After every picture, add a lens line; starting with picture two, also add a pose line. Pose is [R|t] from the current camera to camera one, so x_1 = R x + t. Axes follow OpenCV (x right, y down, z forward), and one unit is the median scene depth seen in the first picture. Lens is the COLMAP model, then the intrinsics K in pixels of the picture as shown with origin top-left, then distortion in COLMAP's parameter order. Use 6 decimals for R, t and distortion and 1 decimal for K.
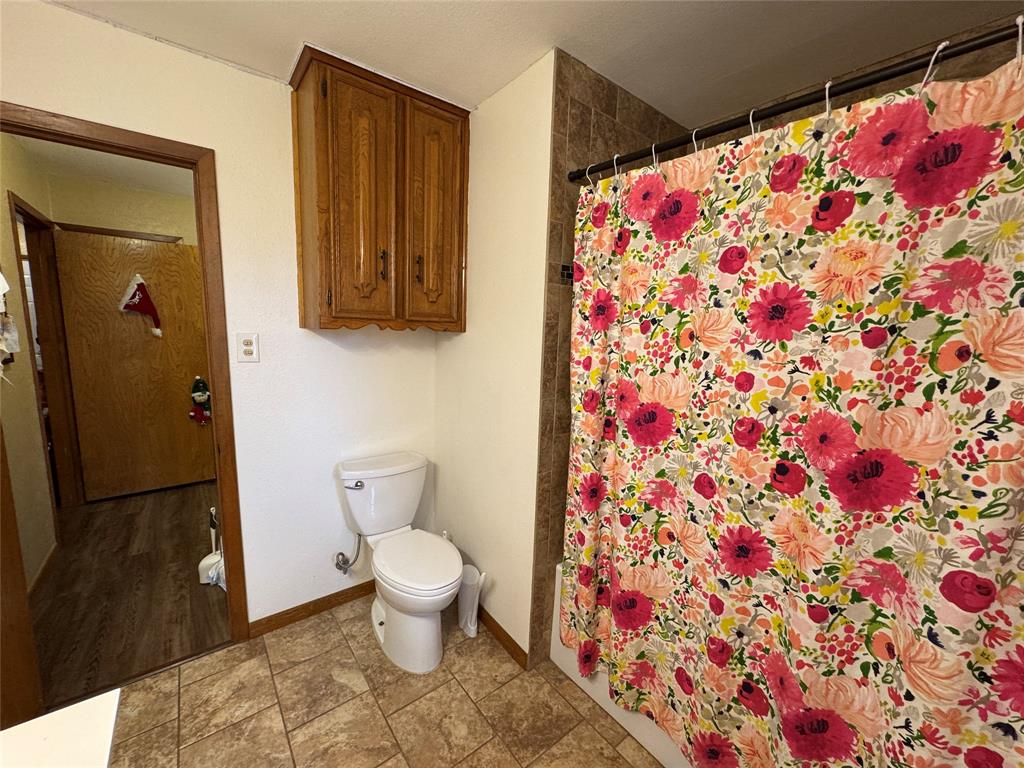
lens RADIAL K [[408.4, 0, 504.9], [0, 408.4, 379.5], [0, 0, 1]] dist [0.000858, 0.000175]
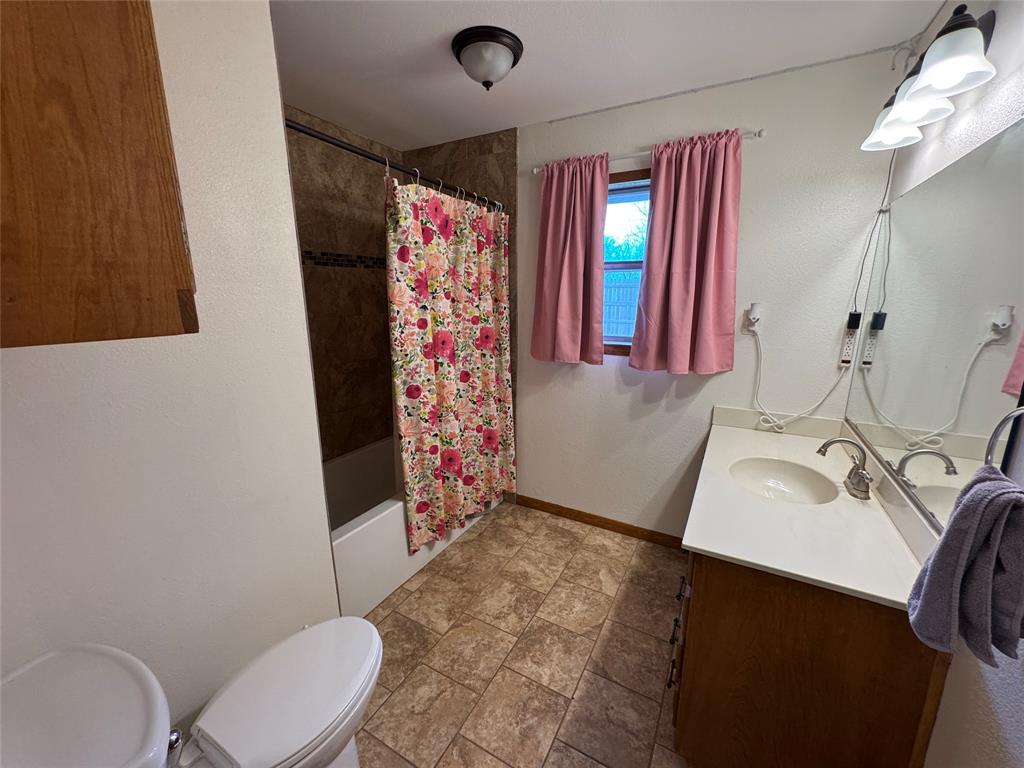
lens RADIAL K [[408.4, 0, 507.3], [0, 408.4, 385.5], [0, 0, 1]] dist [0.000858, 0.000175]
pose [[-0.372011, -0.253059, 0.893067, -1.234108], [0.114741, 0.942204, 0.314778, -0.261686], [-0.921109, 0.219572, -0.321474, 1.278562]]
